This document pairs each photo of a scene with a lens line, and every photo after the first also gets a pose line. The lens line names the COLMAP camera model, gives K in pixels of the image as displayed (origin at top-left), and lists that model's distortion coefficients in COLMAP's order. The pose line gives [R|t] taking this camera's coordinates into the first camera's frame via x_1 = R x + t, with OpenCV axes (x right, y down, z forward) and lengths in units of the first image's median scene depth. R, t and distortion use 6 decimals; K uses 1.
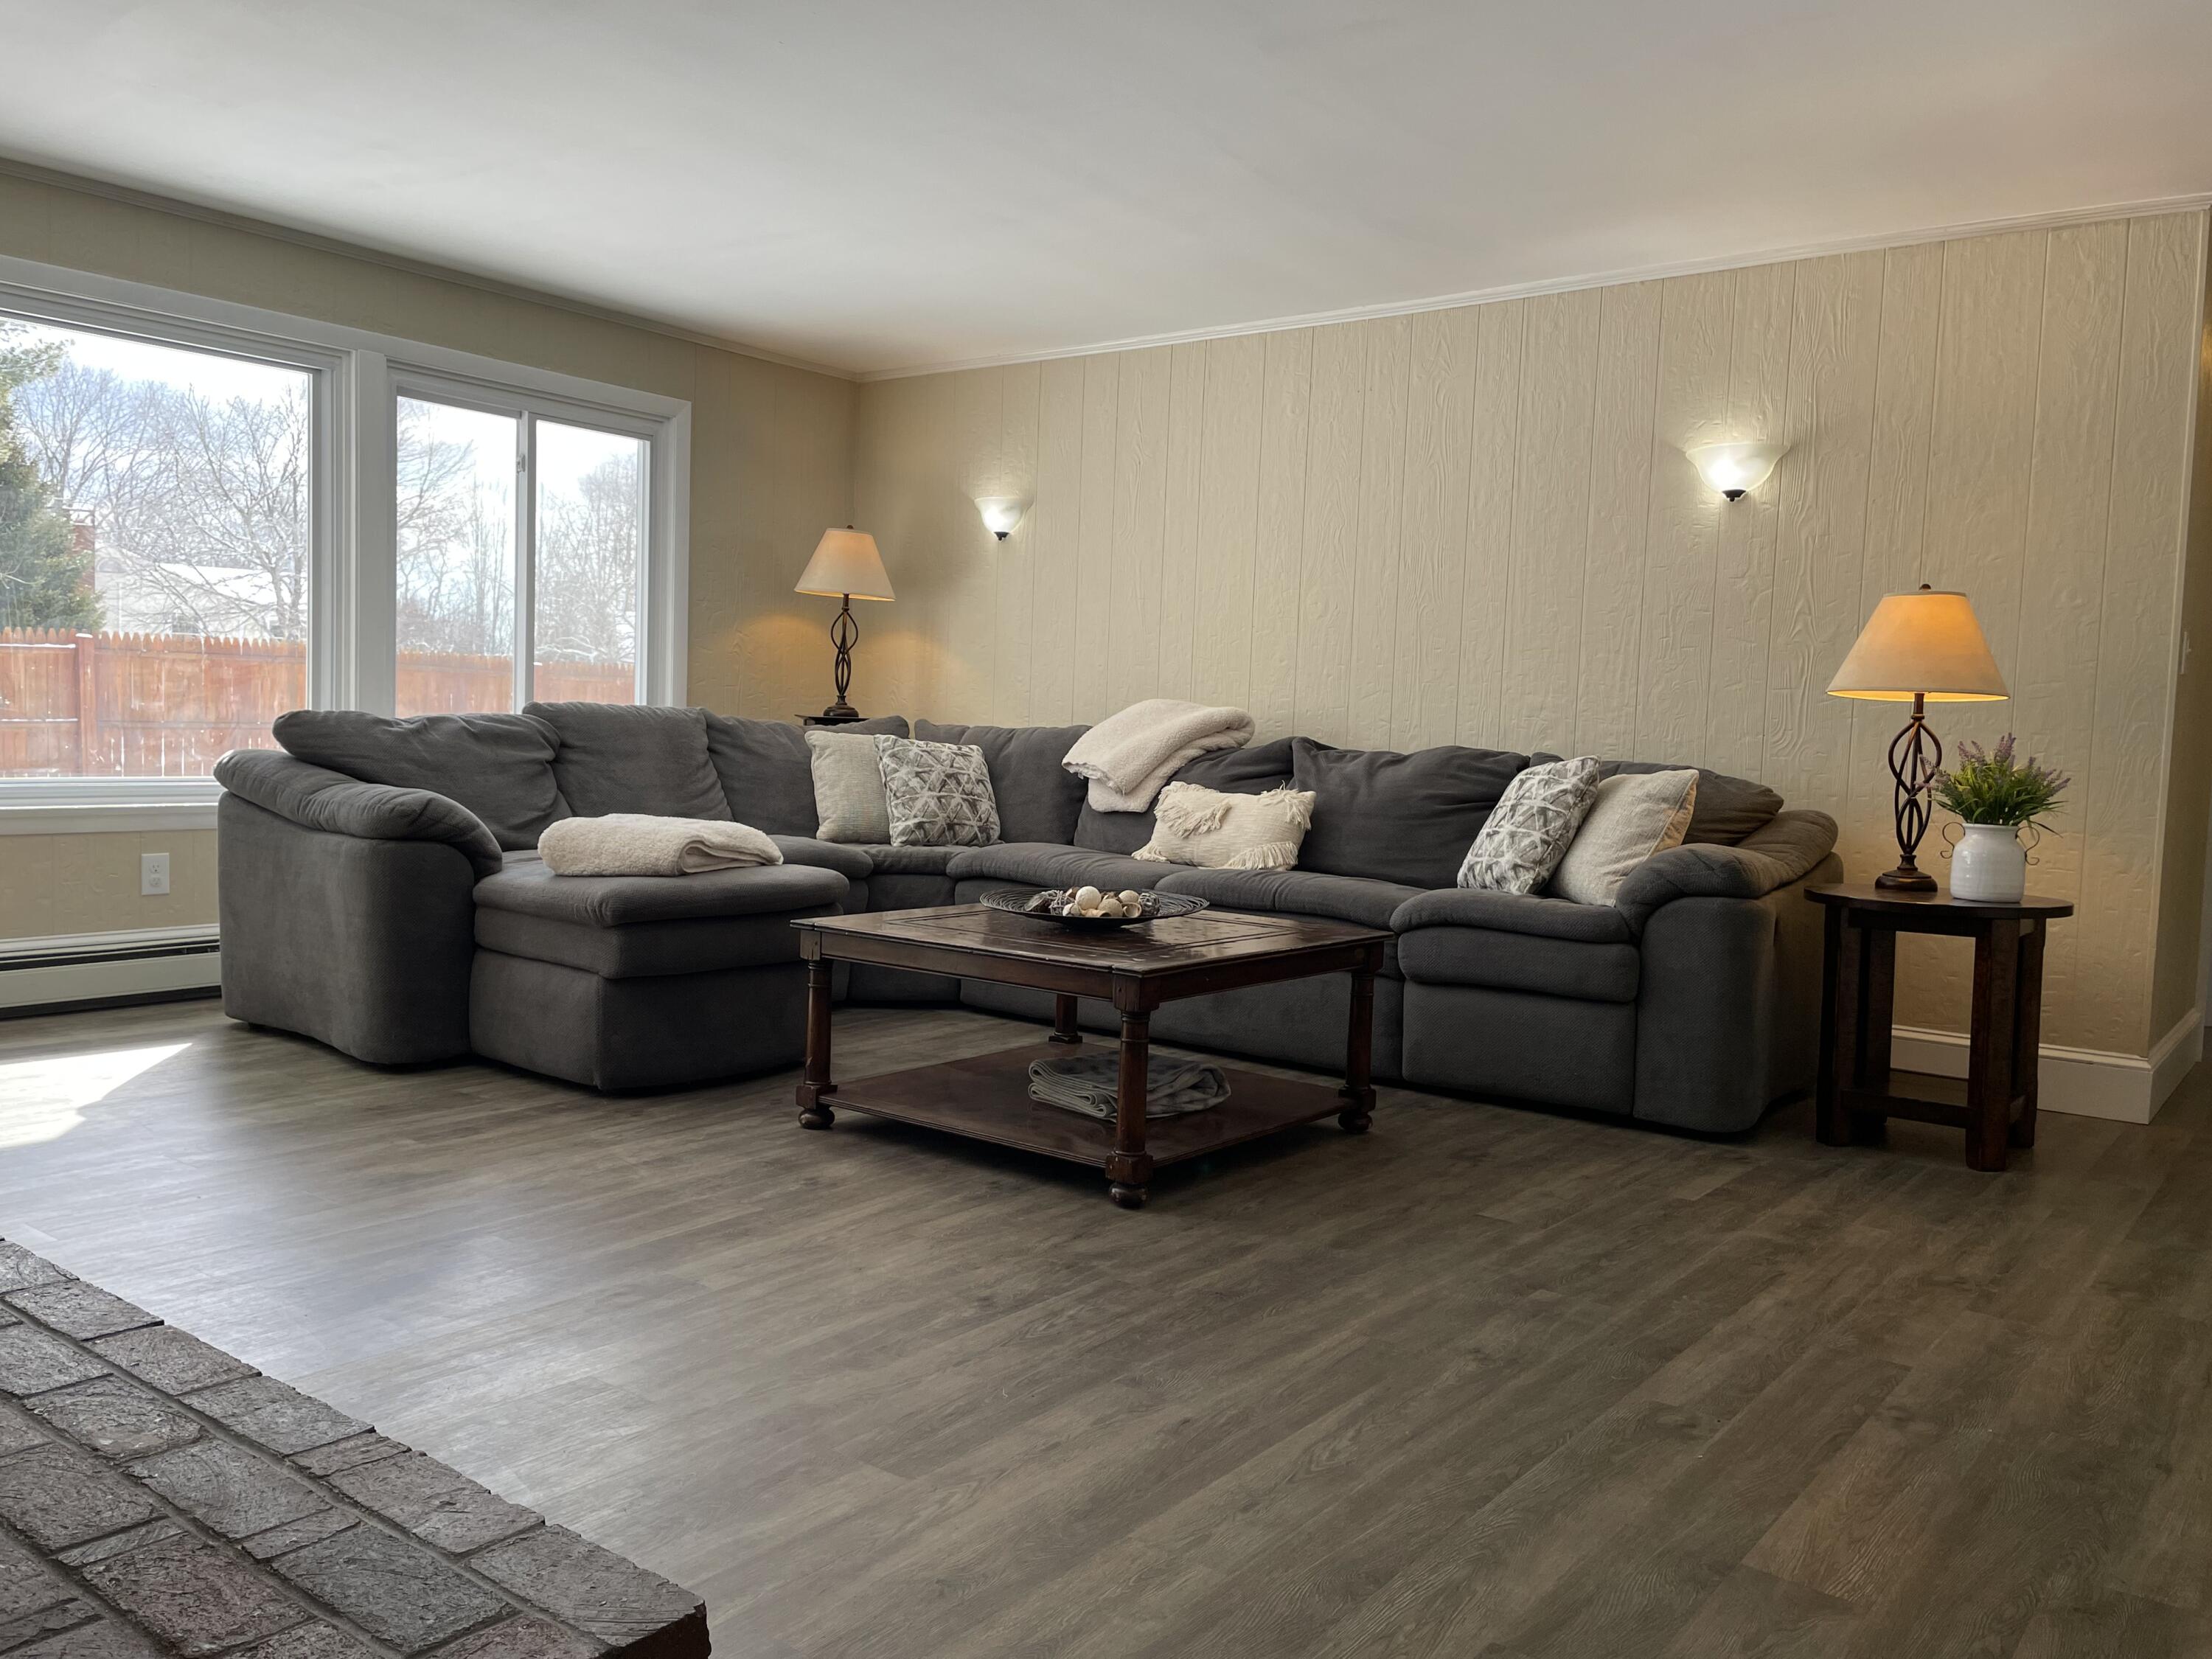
lens RADIAL K [[1754.4, 0, 1100.6], [0, 1754.4, 829.7], [0, 0, 1]] dist [0.002992, 0.000999]
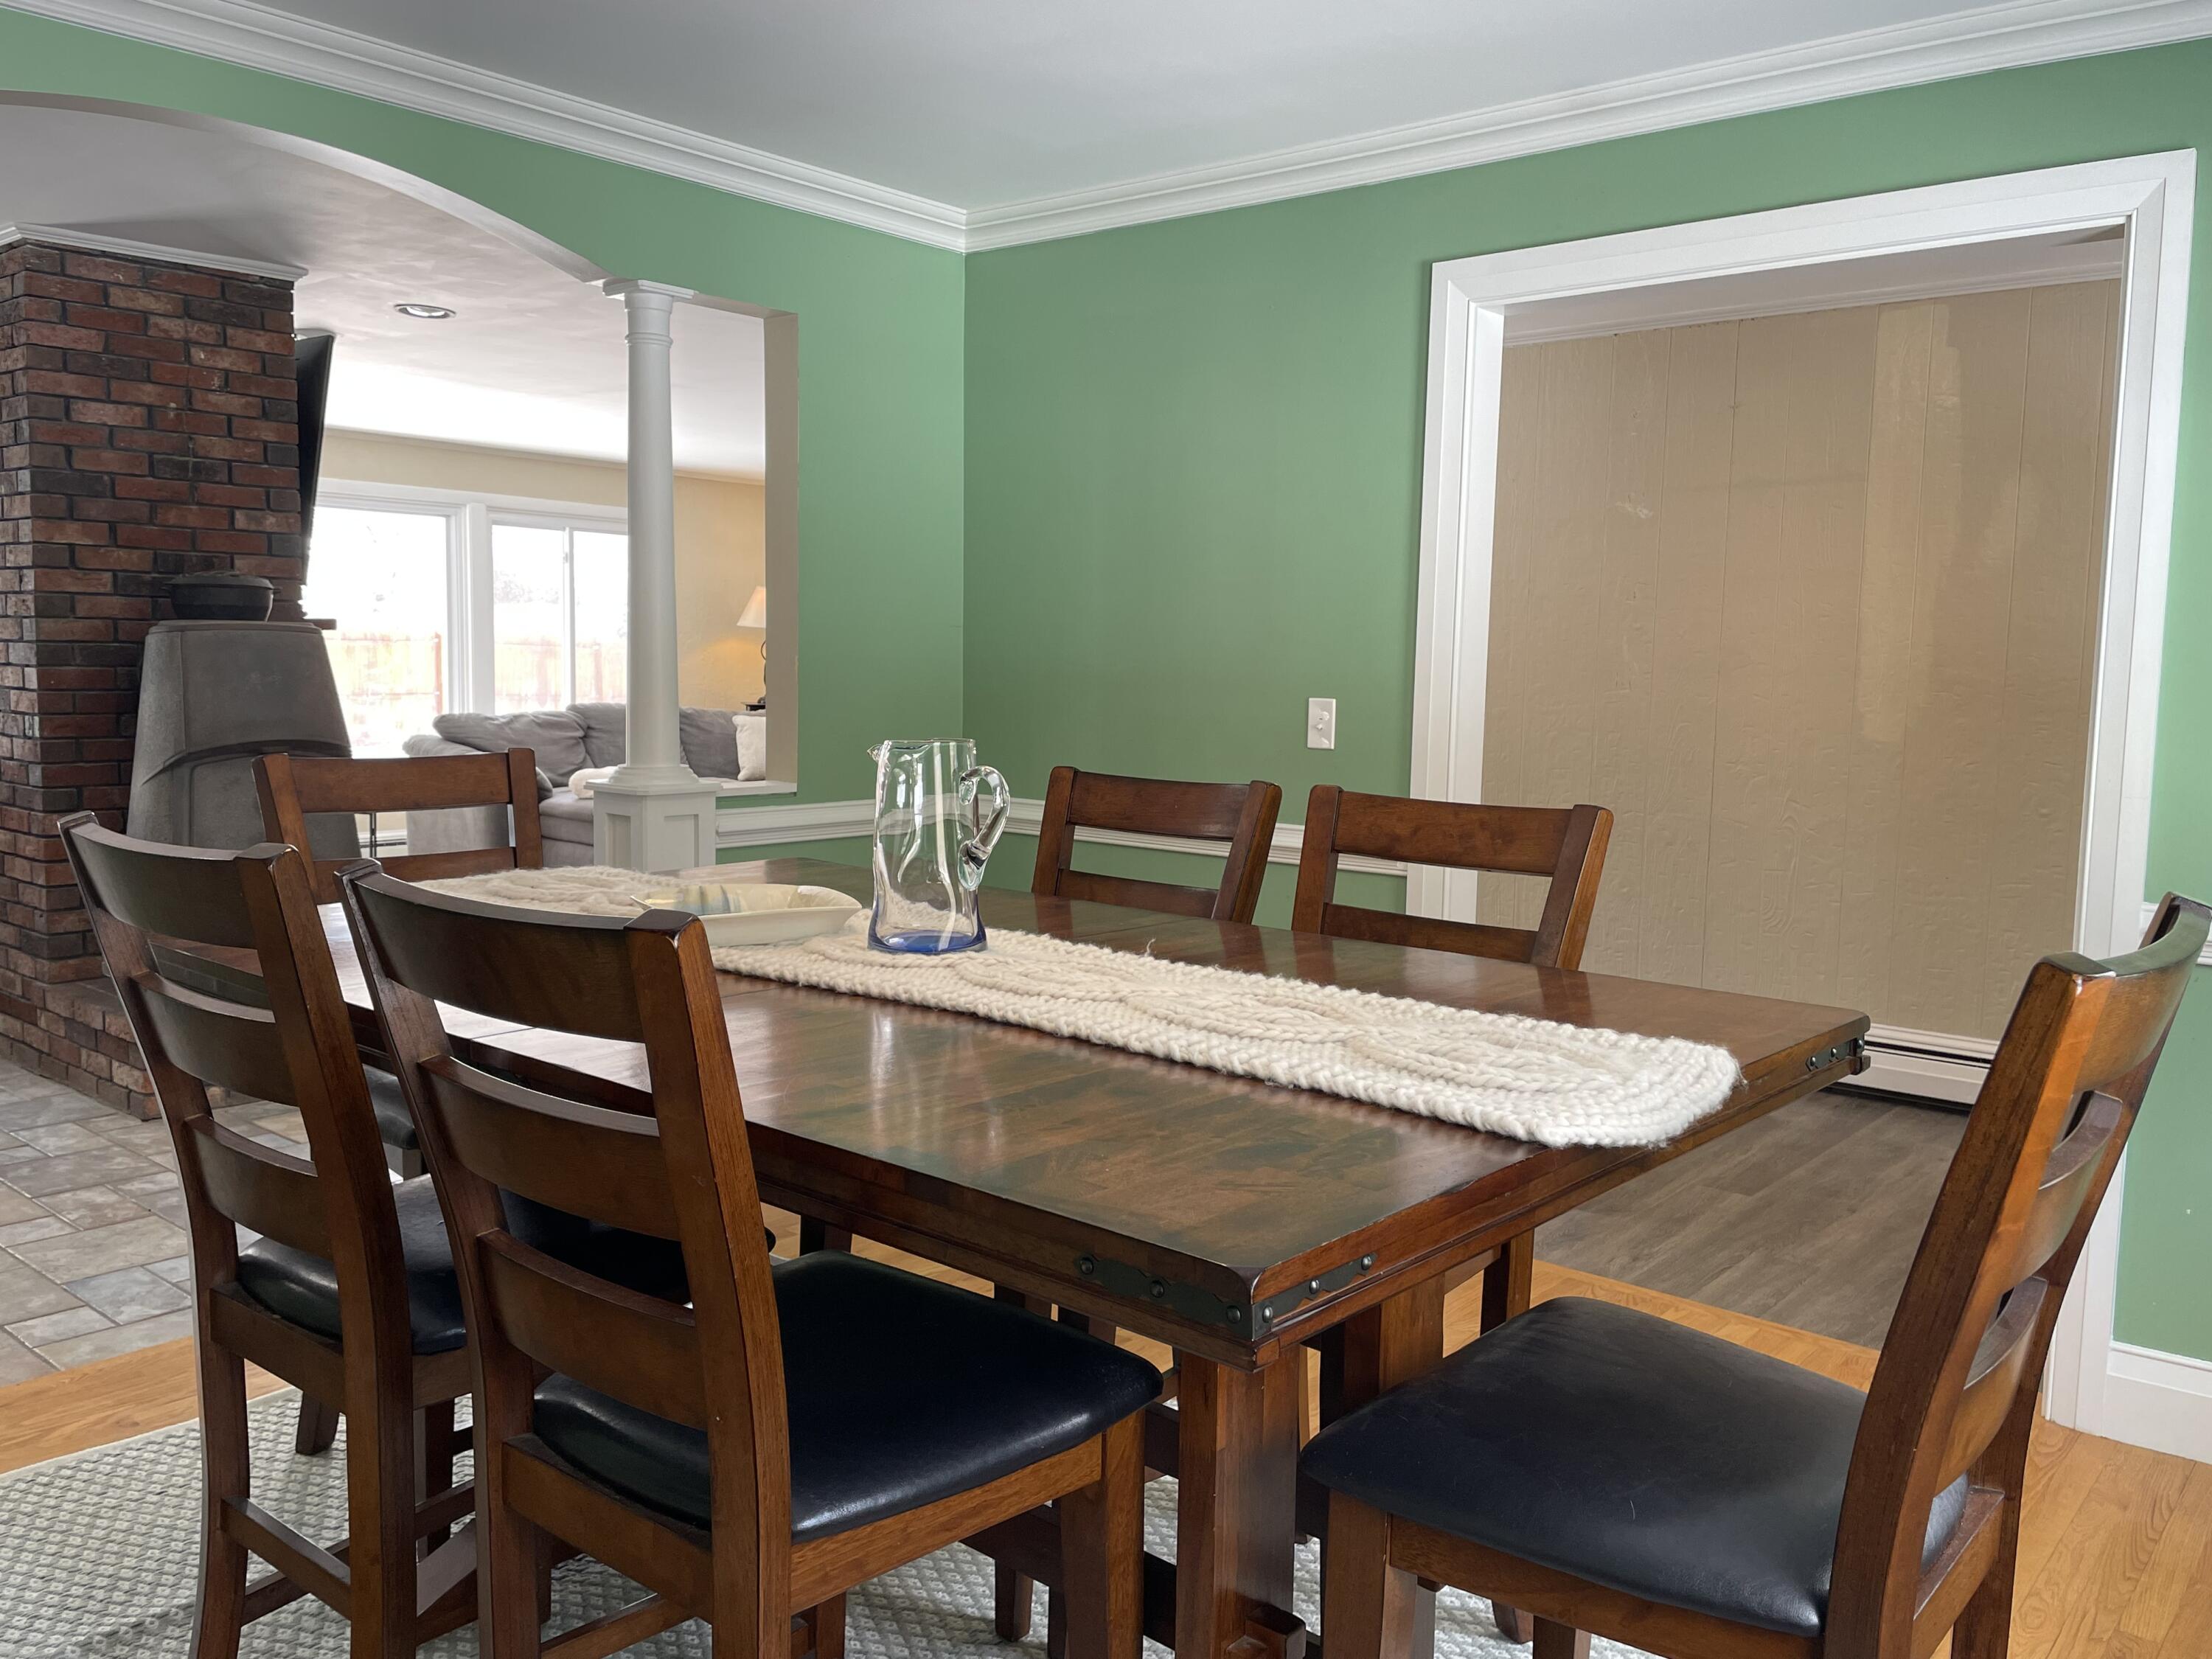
lens RADIAL K [[1754.4, 0, 1110.6], [0, 1754.4, 831.1], [0, 0, 1]] dist [0.002992, 0.000999]
pose [[0.999032, -0.007783, -0.043290, 0.301554], [0.009323, 0.999327, 0.035490, -0.001977], [0.042984, -0.035859, 0.998432, -0.765665]]
